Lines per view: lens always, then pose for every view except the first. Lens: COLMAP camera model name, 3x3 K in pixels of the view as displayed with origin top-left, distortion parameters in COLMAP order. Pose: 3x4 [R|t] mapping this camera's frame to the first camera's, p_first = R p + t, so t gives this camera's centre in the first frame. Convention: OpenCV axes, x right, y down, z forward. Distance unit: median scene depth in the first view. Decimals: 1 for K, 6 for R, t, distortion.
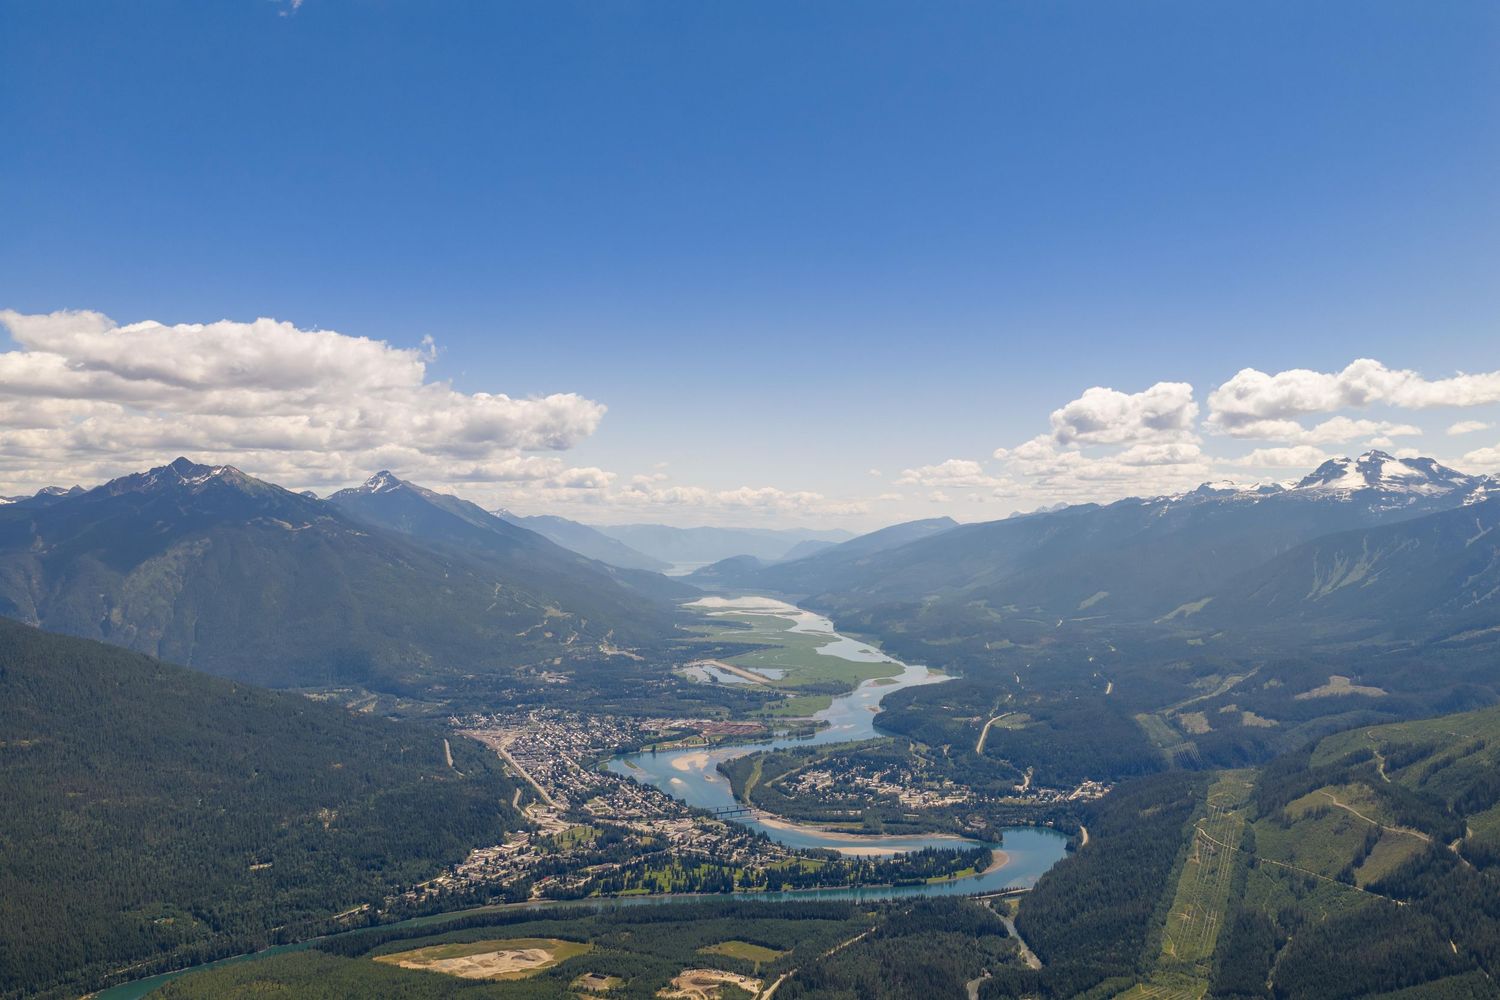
lens RADIAL K [[1241.3, 0, 750.2], [0, 1241.3, 522.6], [0, 0, 1]] dist [0.012405, -0.003312]
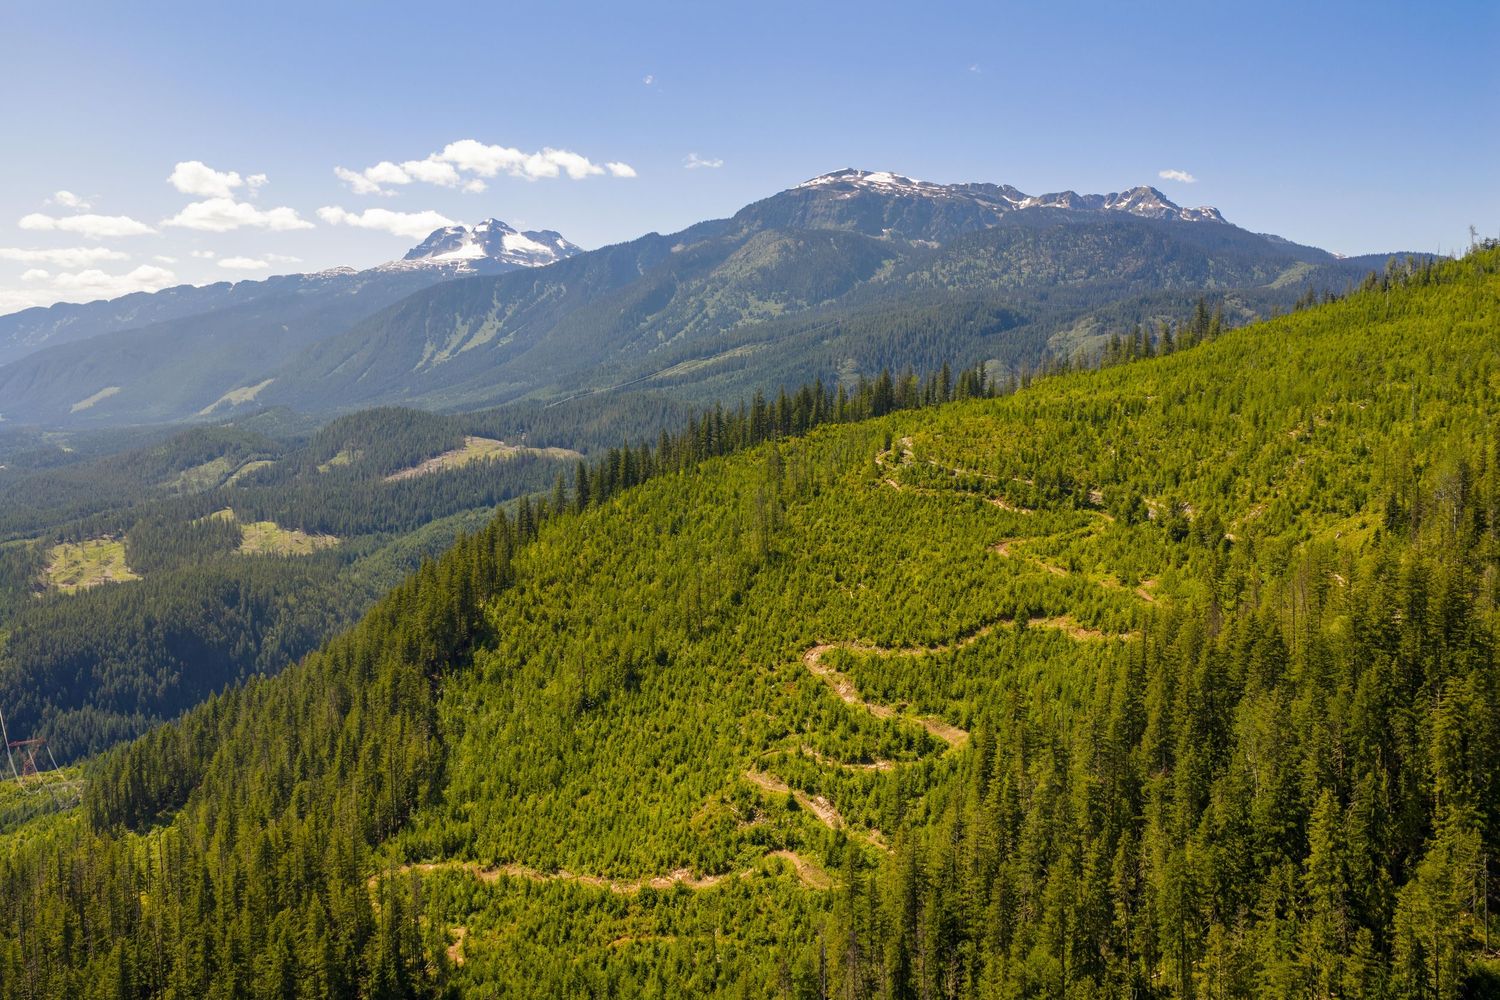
lens RADIAL K [[1241.3, 0, 750.2], [0, 1241.3, 522.6], [0, 0, 1]] dist [0.012405, -0.003312]
pose [[0.777225, -0.061005, 0.626258, 0.173176], [-0.007690, 0.994294, 0.106400, 0.068982], [-0.629175, -0.087513, 0.772321, 0.383653]]
